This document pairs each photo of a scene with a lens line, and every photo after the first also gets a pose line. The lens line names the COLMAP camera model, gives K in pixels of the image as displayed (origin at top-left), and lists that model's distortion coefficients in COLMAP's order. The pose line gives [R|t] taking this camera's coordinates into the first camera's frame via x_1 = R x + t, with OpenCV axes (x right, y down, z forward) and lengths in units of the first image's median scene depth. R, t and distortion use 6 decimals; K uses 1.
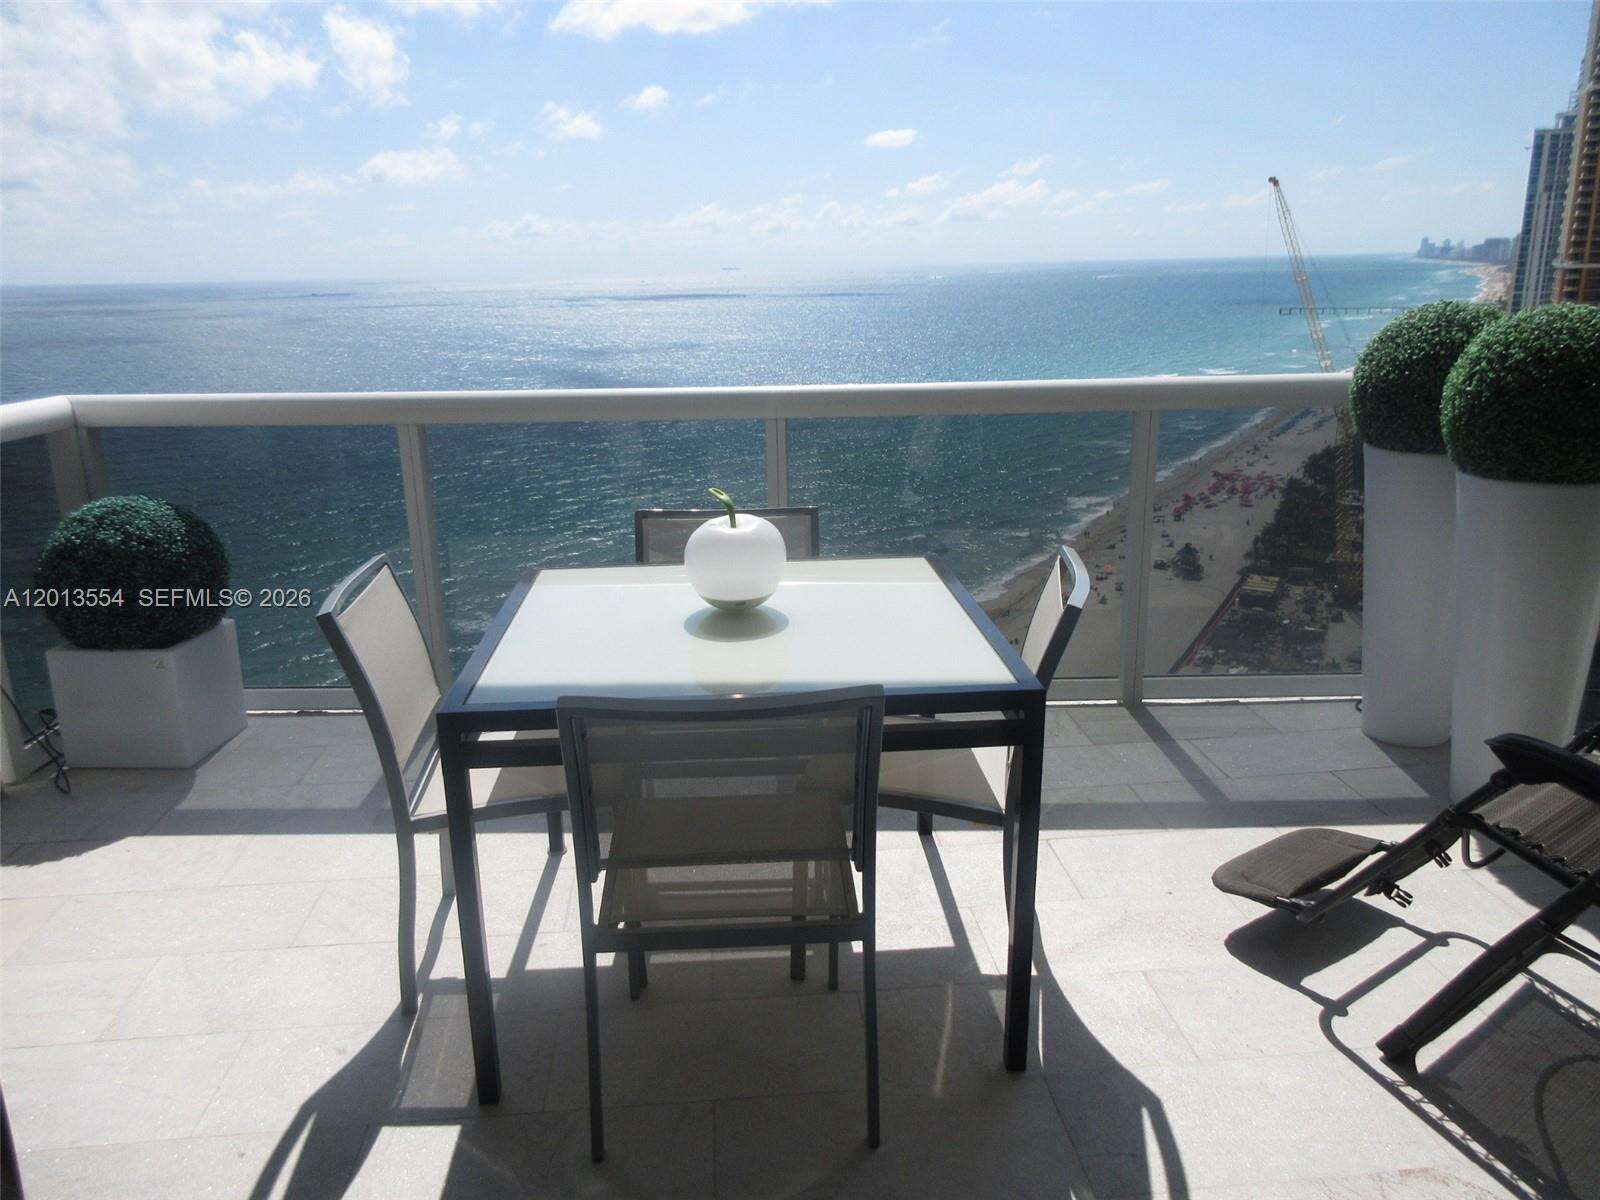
lens RADIAL K [[1155.8, 0, 797.4], [0, 1155.8, 602.0], [0, 0, 1]] dist [0.006961, 0.000281]
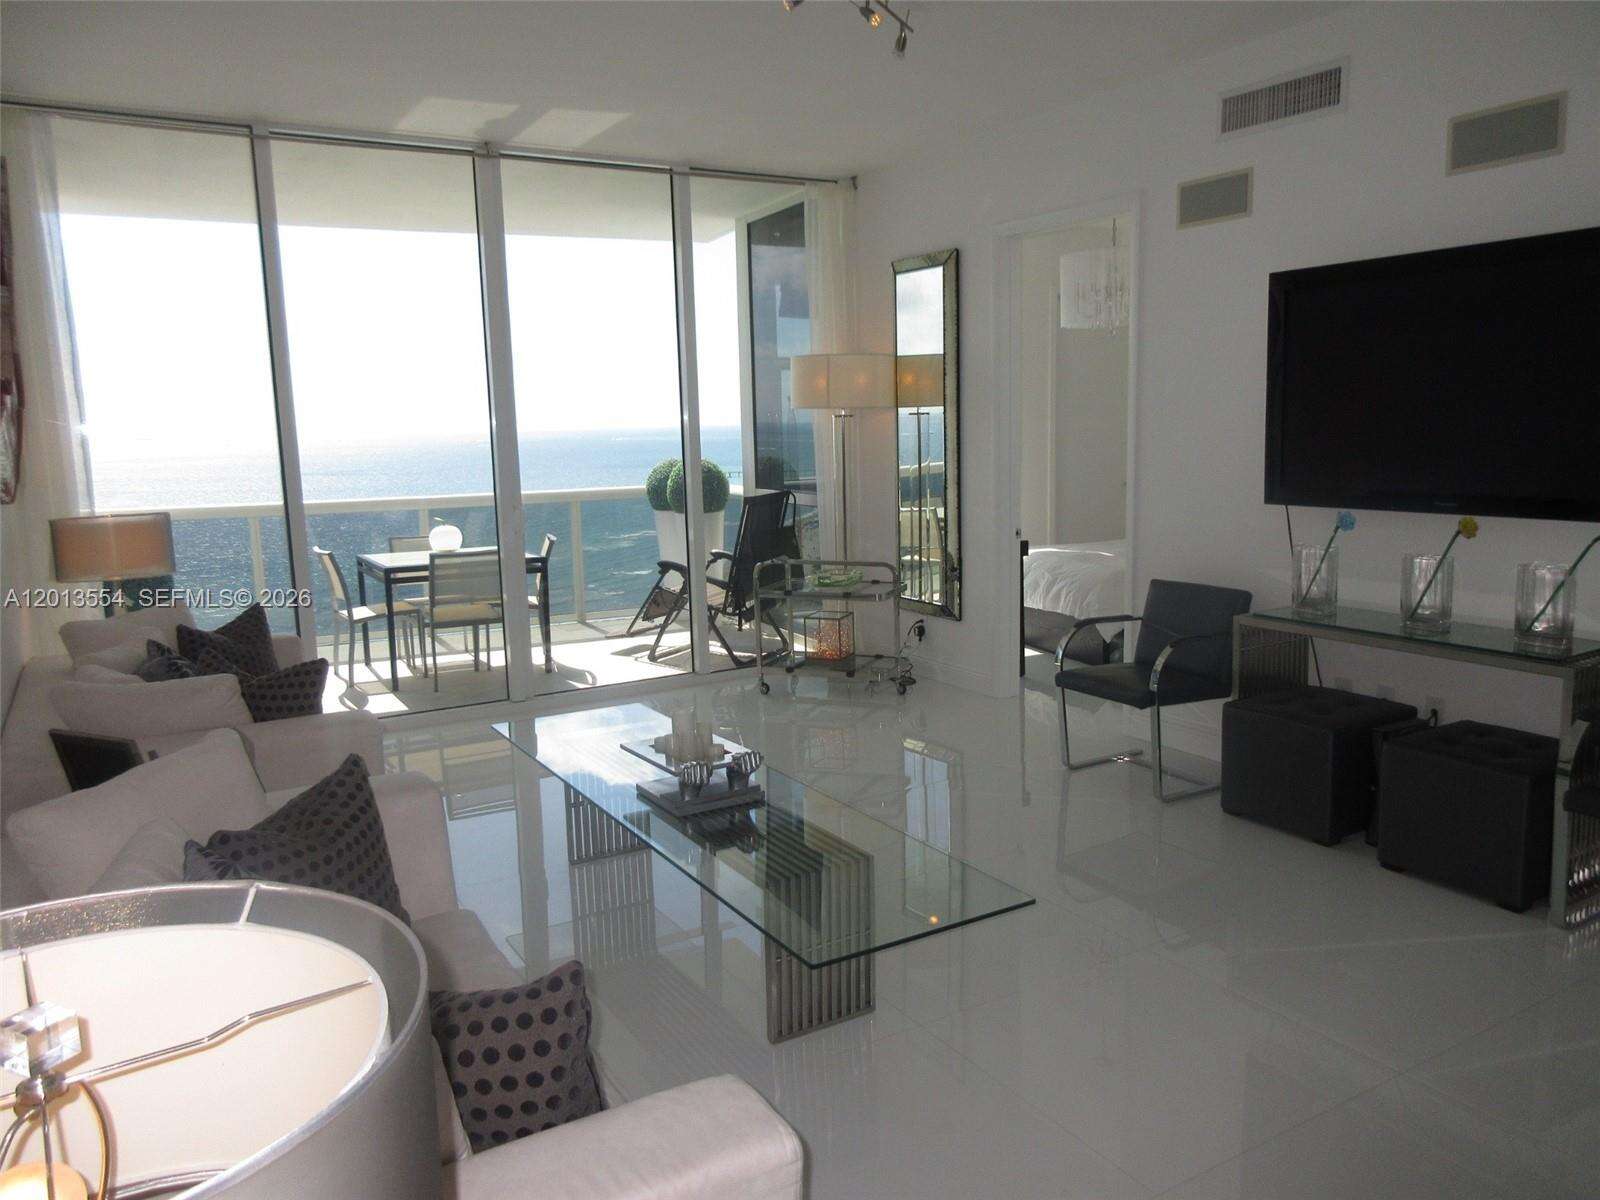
lens RADIAL K [[1155.8, 0, 805.5], [0, 1155.8, 601.7], [0, 0, 1]] dist [0.006961, 0.000281]
pose [[0.896117, -0.061088, 0.439593, -0.571691], [0.122266, 0.986135, -0.112204, 0.605952], [-0.426644, 0.154295, 0.891161, -2.213222]]
